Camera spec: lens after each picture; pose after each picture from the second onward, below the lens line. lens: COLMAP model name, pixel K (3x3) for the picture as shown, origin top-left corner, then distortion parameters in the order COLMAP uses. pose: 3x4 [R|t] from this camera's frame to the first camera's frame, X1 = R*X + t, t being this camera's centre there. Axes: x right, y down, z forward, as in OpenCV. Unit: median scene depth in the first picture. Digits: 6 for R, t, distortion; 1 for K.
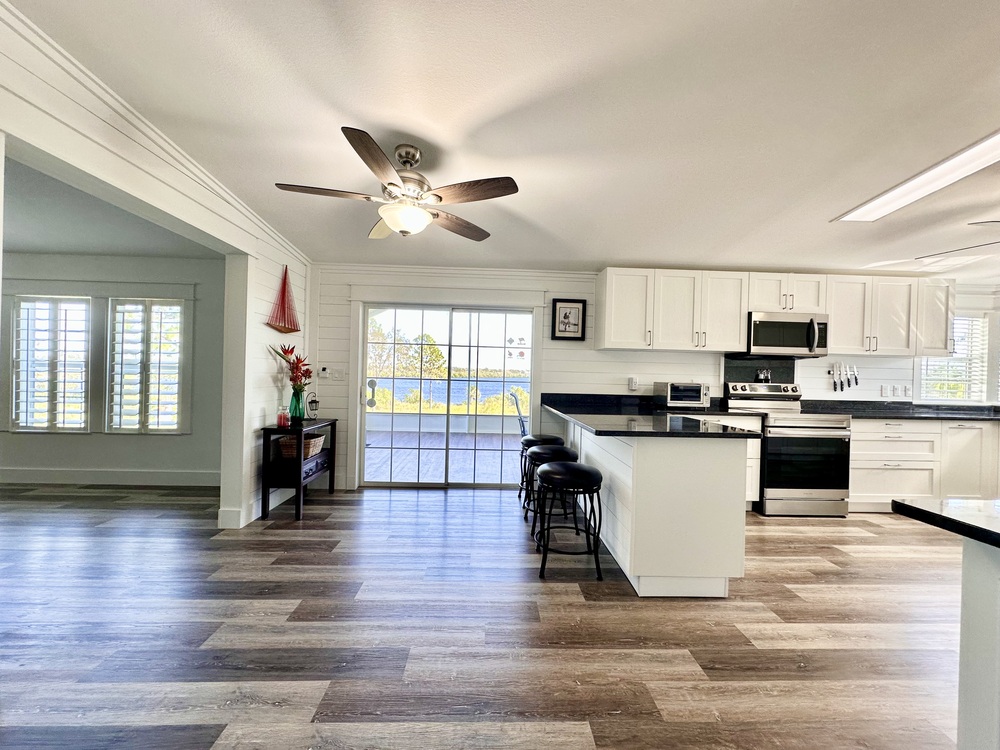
lens RADIAL K [[398.0, 0, 500.0], [0, 398.0, 375.0], [0, 0, 1]] dist [-0.000390, 0.000220]
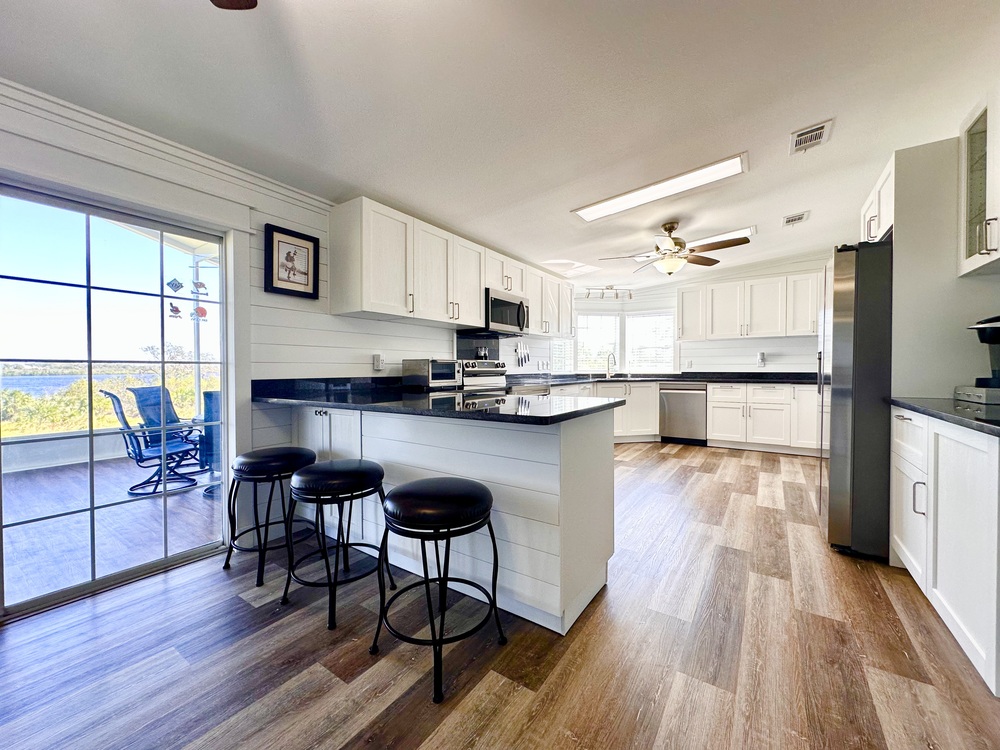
lens RADIAL K [[398.0, 0, 500.0], [0, 398.0, 375.0], [0, 0, 1]] dist [-0.000390, 0.000220]
pose [[0.587188, -0.039058, 0.808507, -0.157668], [0.019797, 0.999229, 0.033894, 0.025218], [-0.809208, -0.003896, 0.587509, 0.354958]]
